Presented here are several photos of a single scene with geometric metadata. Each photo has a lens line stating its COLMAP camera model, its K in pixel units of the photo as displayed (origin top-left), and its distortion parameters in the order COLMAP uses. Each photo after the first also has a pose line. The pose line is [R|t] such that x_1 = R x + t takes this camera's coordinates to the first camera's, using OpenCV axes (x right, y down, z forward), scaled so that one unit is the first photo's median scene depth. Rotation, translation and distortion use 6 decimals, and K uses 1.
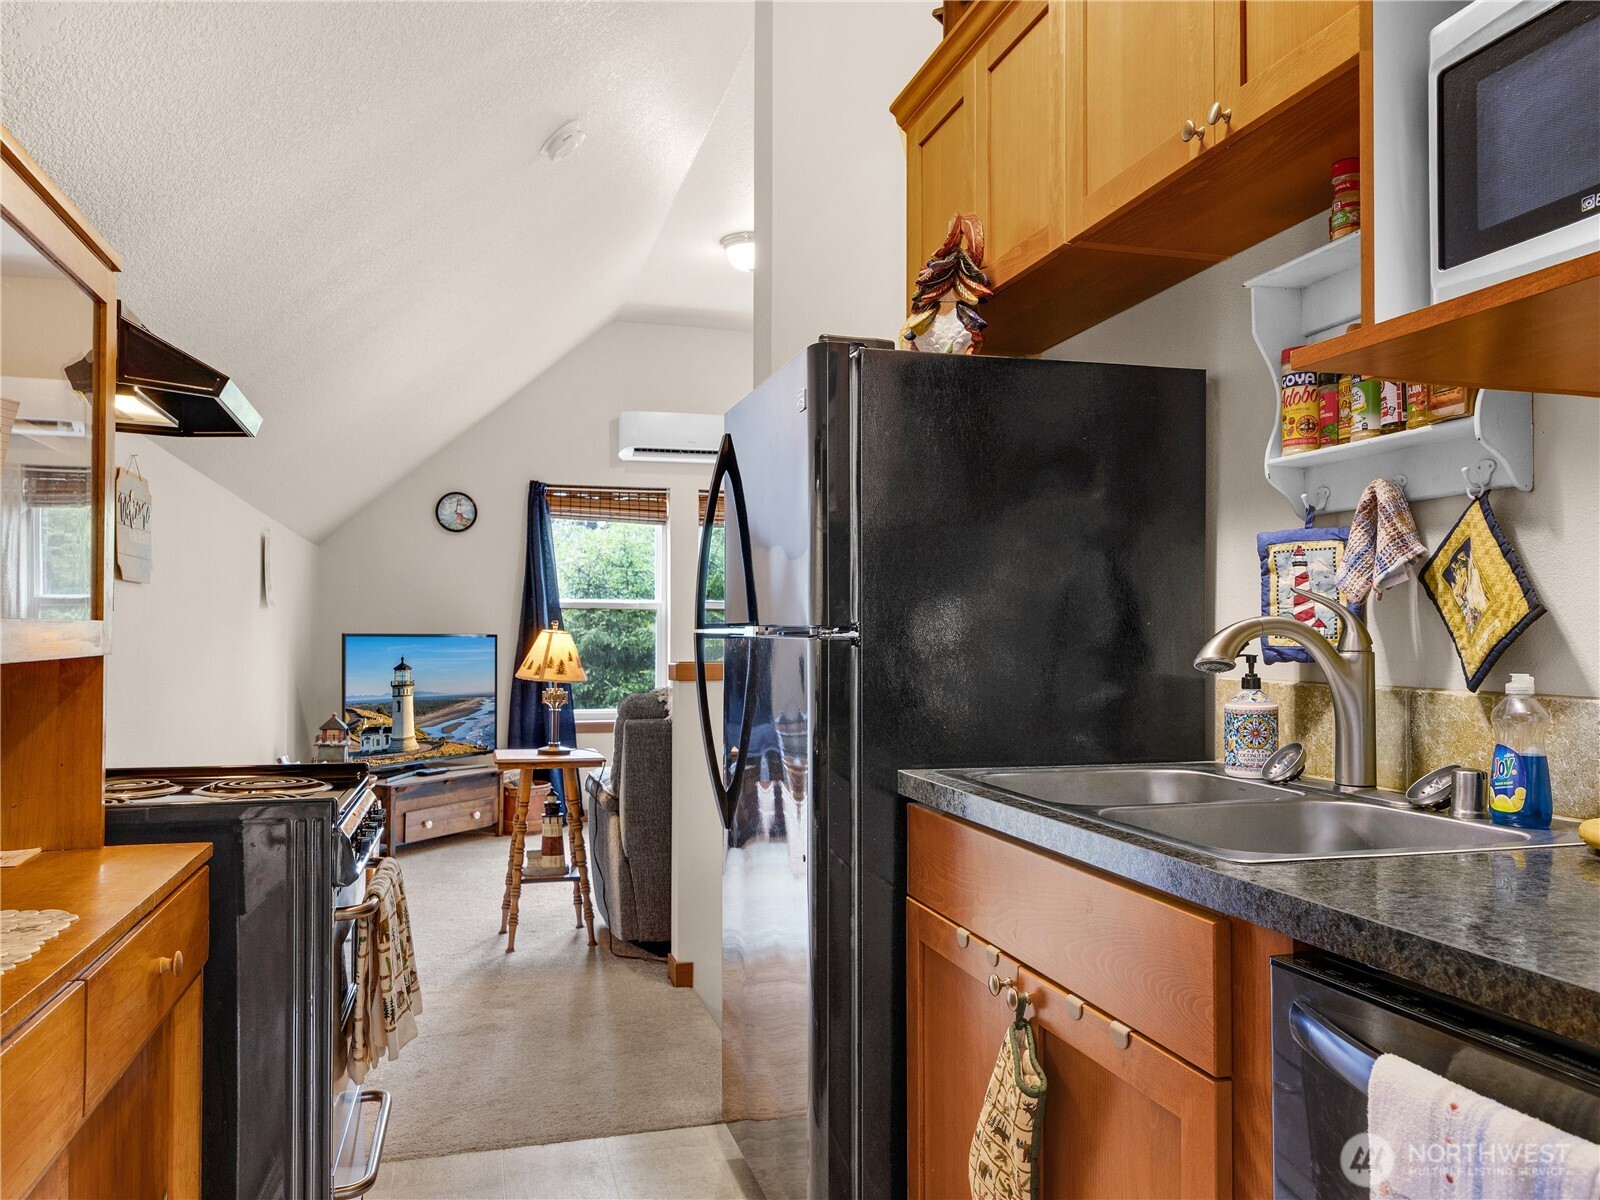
lens RADIAL K [[1191.4, 0, 797.7], [0, 1191.4, 625.9], [0, 0, 1]] dist [0.005573, 0.002600]
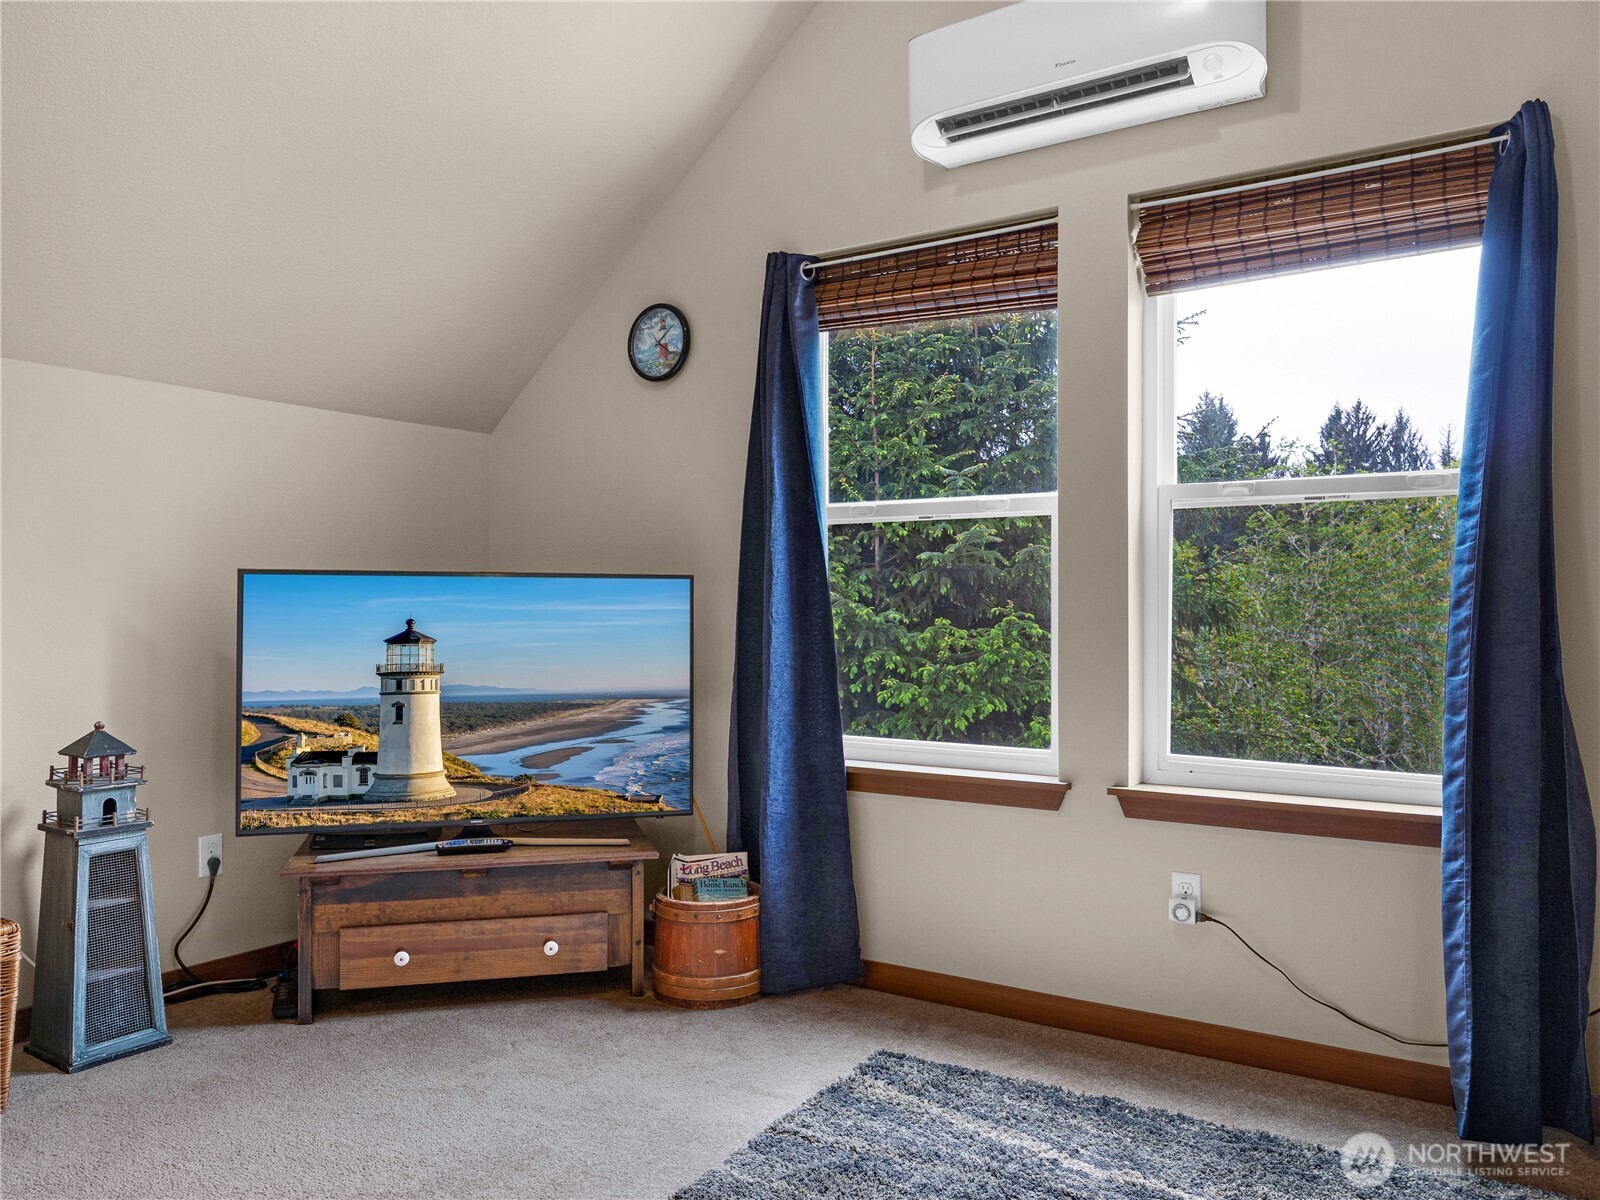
lens RADIAL K [[1135.5, 0, 924.6], [0, 1135.5, 619.0], [0, 0, 1]] dist [-0.091440, 0.112723]
pose [[0.681496, -0.008574, -0.731772, 0.486184], [0.017394, 0.999839, 0.004484, 0.081308], [0.731615, -0.015784, 0.681535, 2.349684]]
